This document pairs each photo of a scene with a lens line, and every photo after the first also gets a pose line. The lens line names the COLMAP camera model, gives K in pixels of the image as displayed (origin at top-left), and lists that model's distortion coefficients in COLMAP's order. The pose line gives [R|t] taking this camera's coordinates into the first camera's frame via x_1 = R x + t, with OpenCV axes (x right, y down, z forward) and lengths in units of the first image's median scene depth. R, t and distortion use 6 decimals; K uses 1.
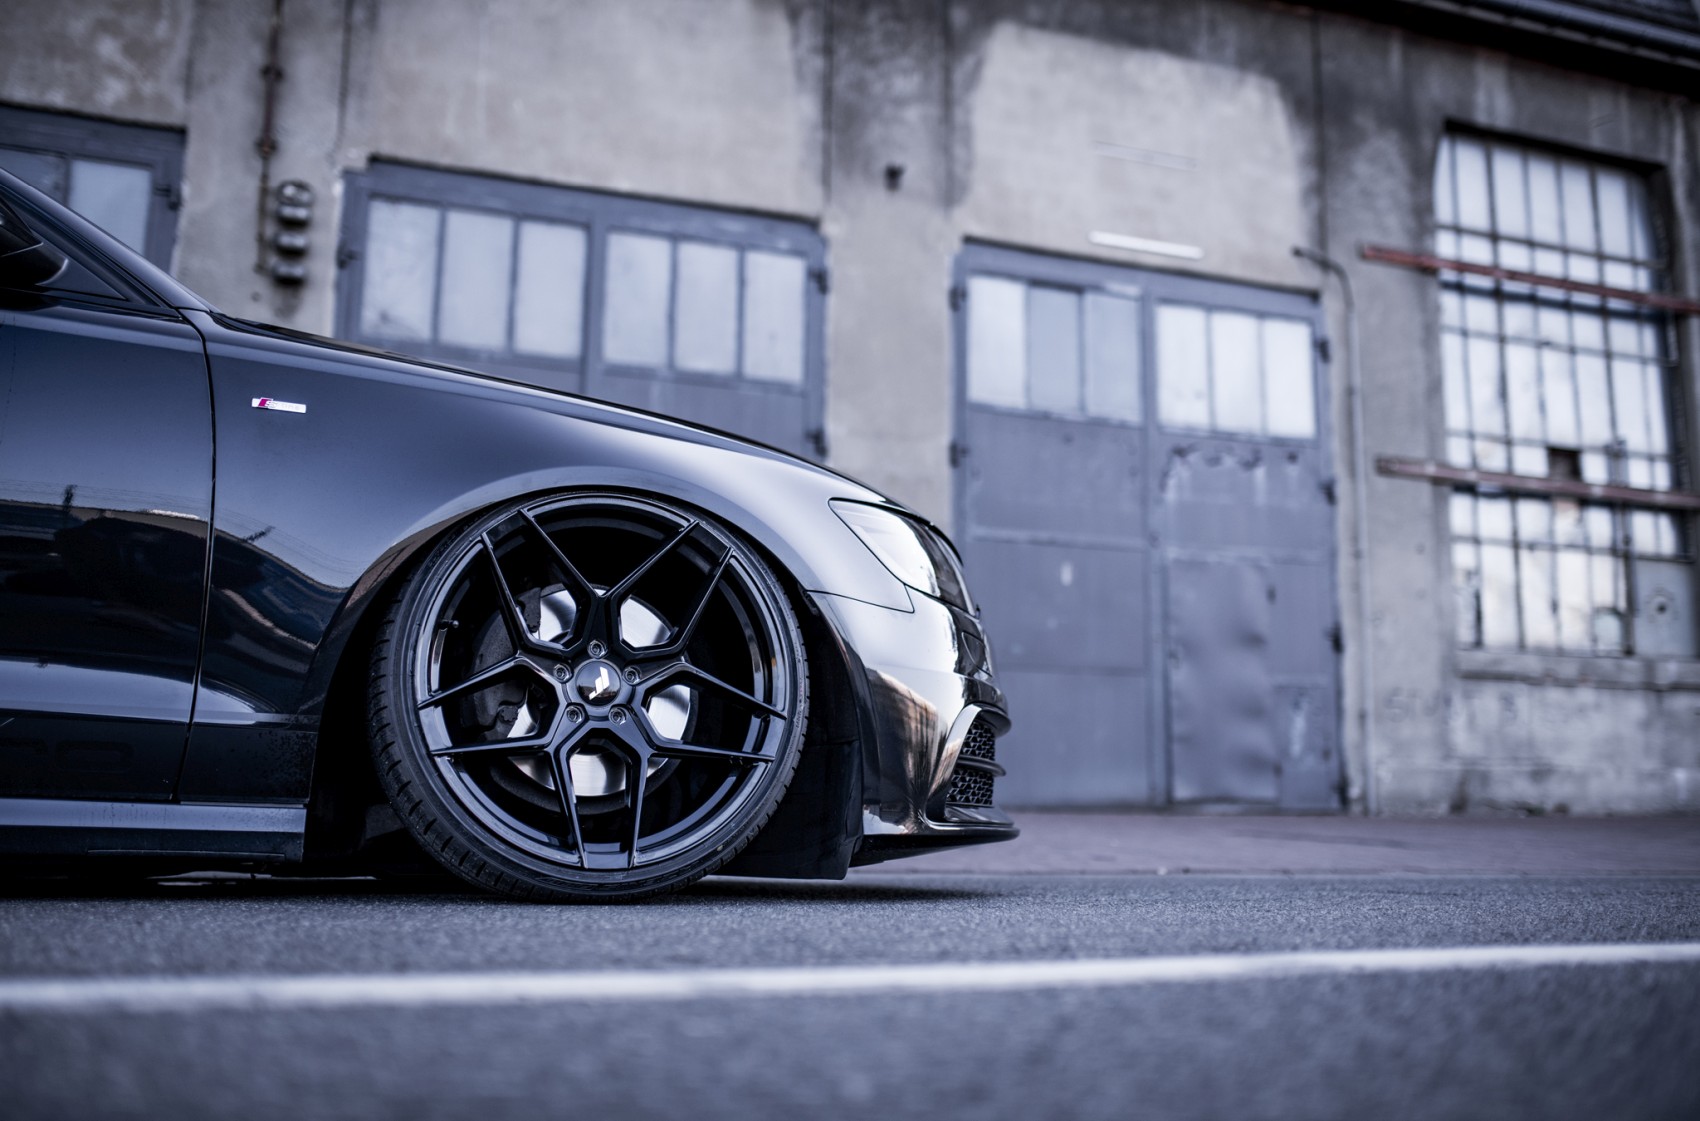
lens RADIAL K [[1659.7, 0, 855.7], [0, 1659.7, 548.7], [0, 0, 1]] dist [-0.067494, 0.110502]
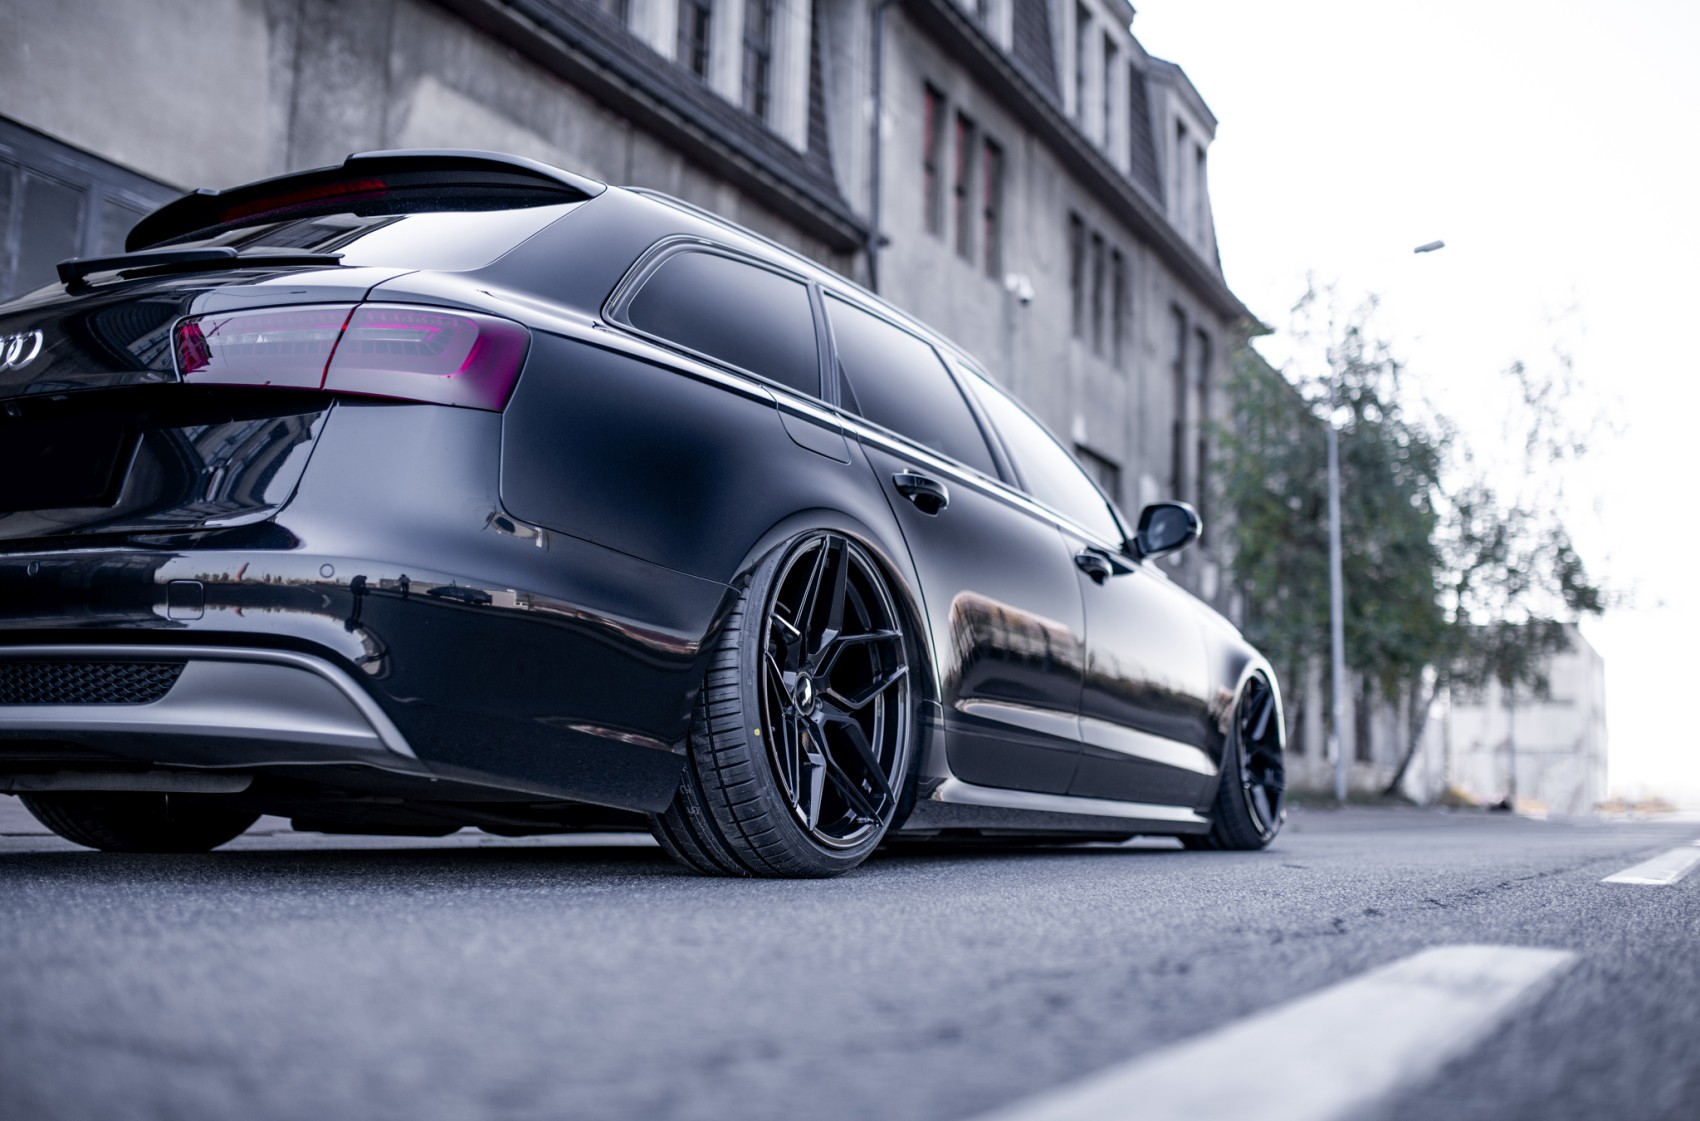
lens RADIAL K [[1676.9, 0, 850.0], [0, 1676.9, 560.5], [0, 0, 1]] dist [0.001442, 0.006126]
pose [[0.760418, 0.102935, 0.641224, -0.412174], [-0.126054, 0.991975, -0.009755, -0.019692], [-0.637083, -0.073411, 0.767292, -0.085716]]
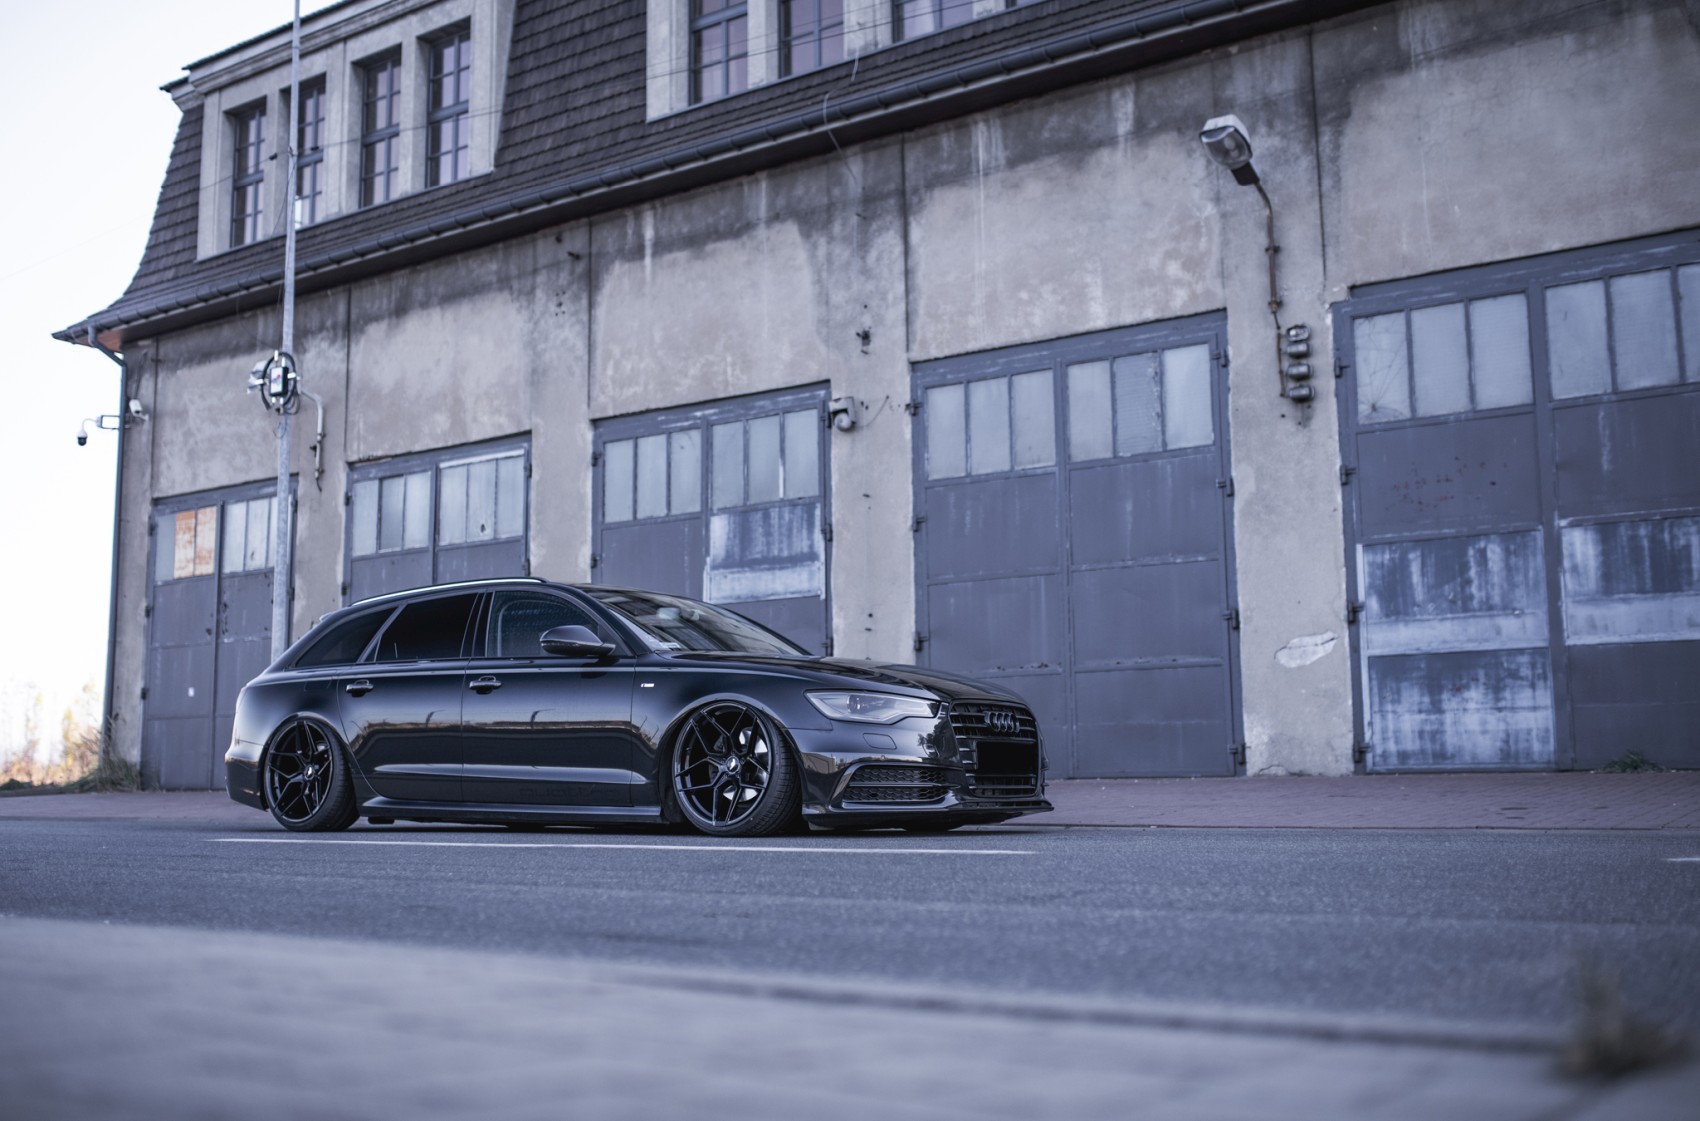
lens RADIAL K [[1688.8, 0, 851.1], [0, 1688.8, 544.2], [0, 0, 1]] dist [-0.073172, 0.124203]
pose [[0.567496, -0.133515, -0.812479, 0.488980], [0.154335, 0.986524, -0.054318, -0.022064], [0.808783, -0.094569, 0.580455, -0.108838]]
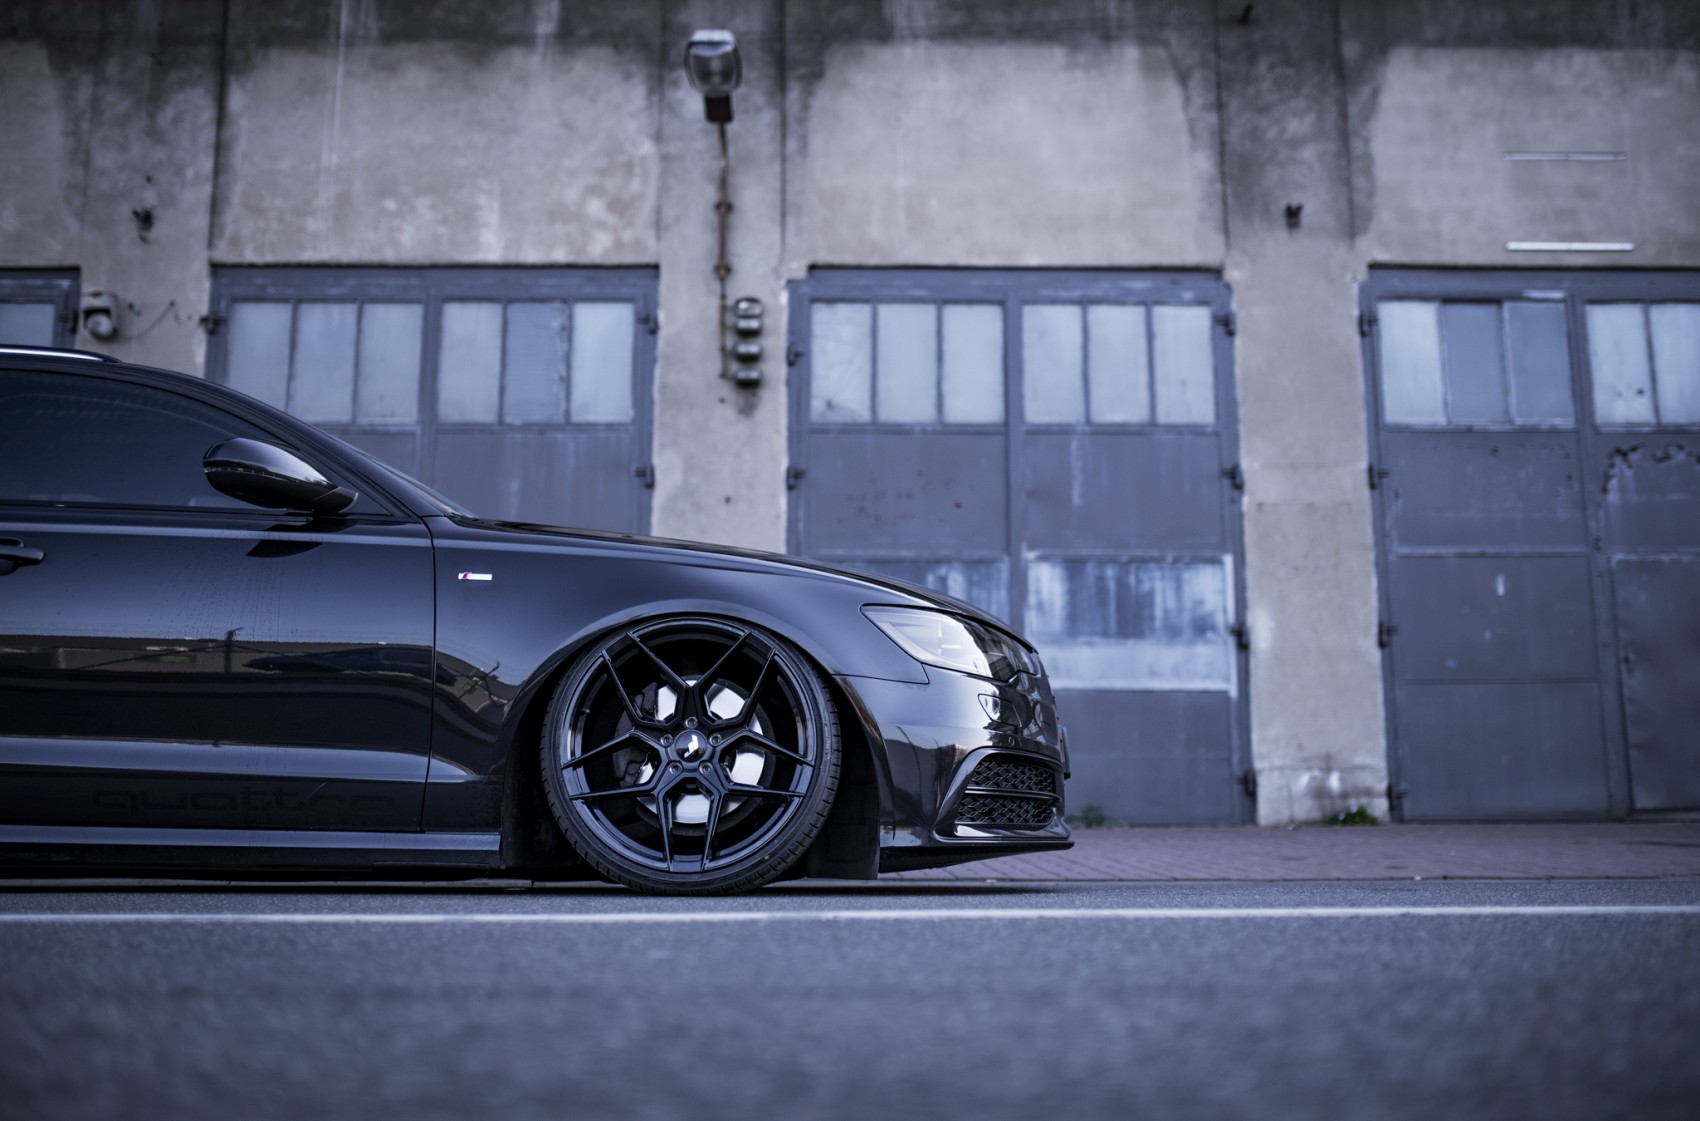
lens RADIAL K [[1644.7, 0, 853.2], [0, 1644.7, 551.0], [0, 0, 1]] dist [-0.071080, 0.113484]
pose [[0.940234, -0.074077, -0.332373, 0.089716], [0.069628, 0.997252, -0.025292, -0.008372], [0.333334, 0.000638, 0.942809, -0.061014]]
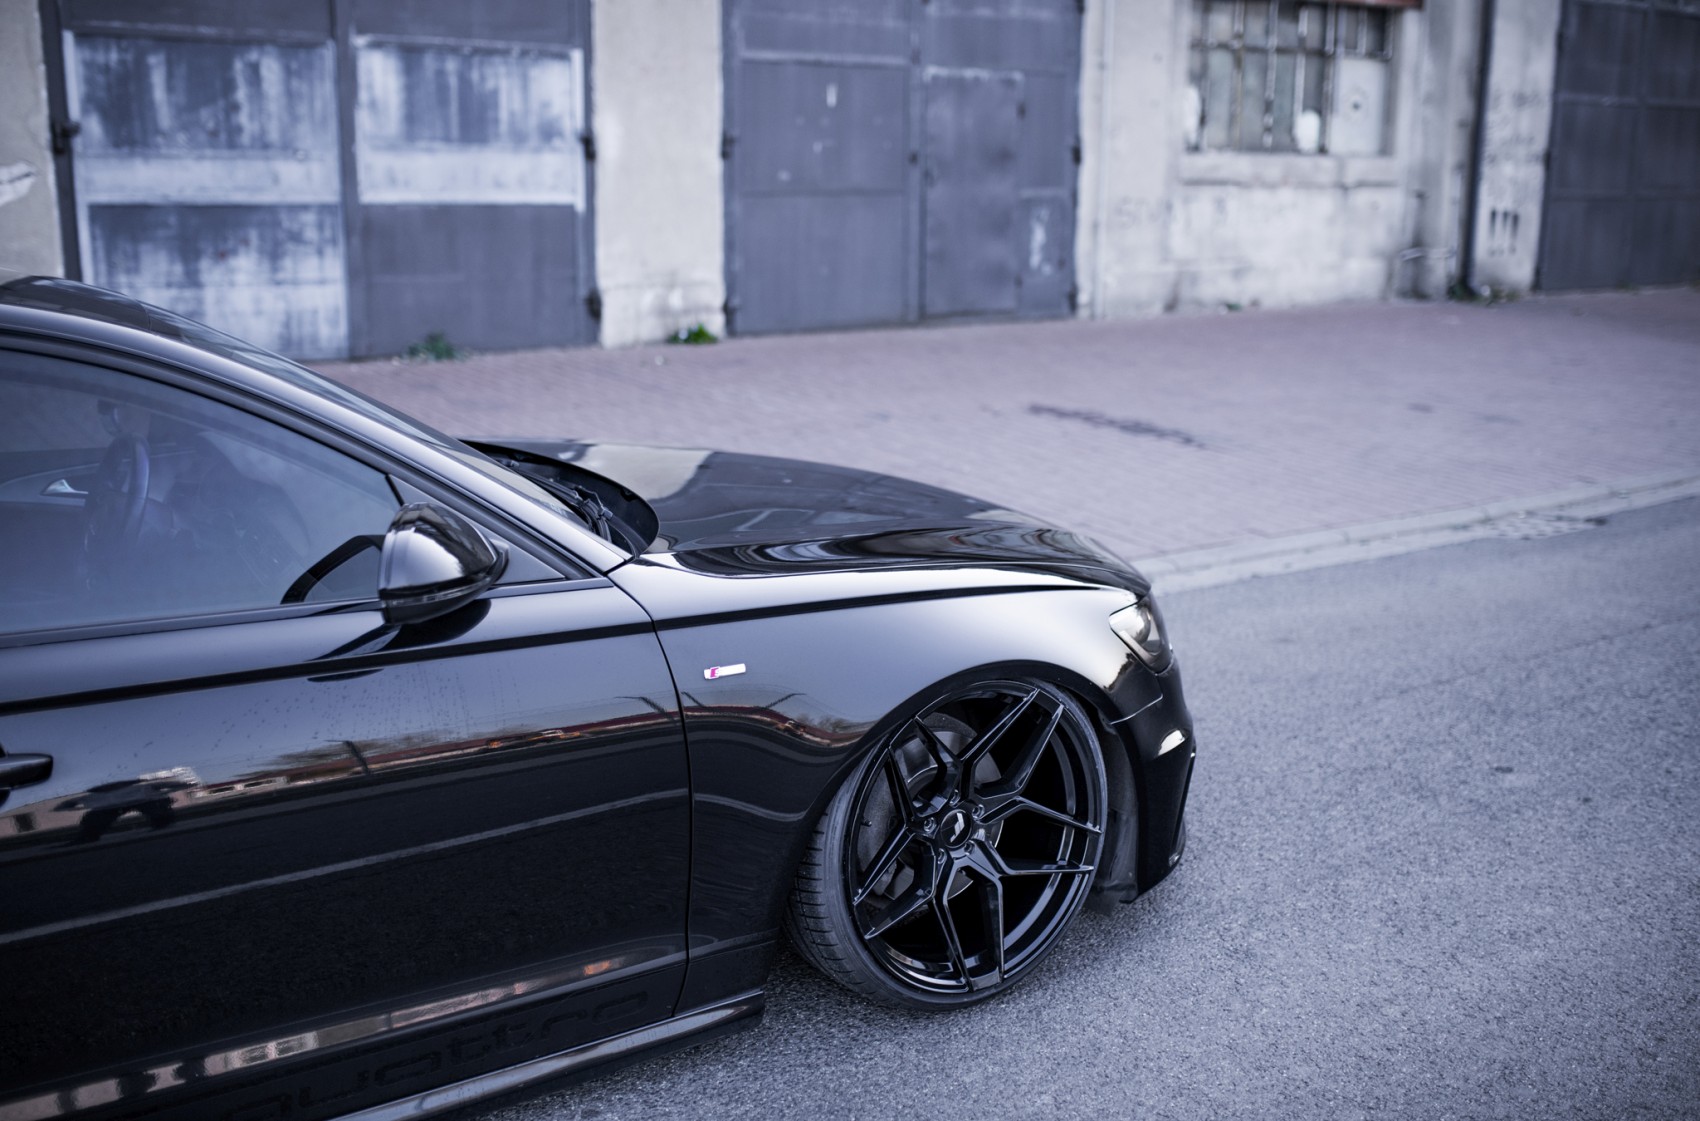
lens RADIAL K [[1659.7, 0, 855.7], [0, 1659.7, 548.7], [0, 0, 1]] dist [-0.067494, 0.110502]
pose [[0.974137, -0.053854, 0.219447, -0.092373], [-0.033489, 0.926046, 0.375922, -0.107909], [-0.223463, -0.373549, 0.900292, 0.004570]]
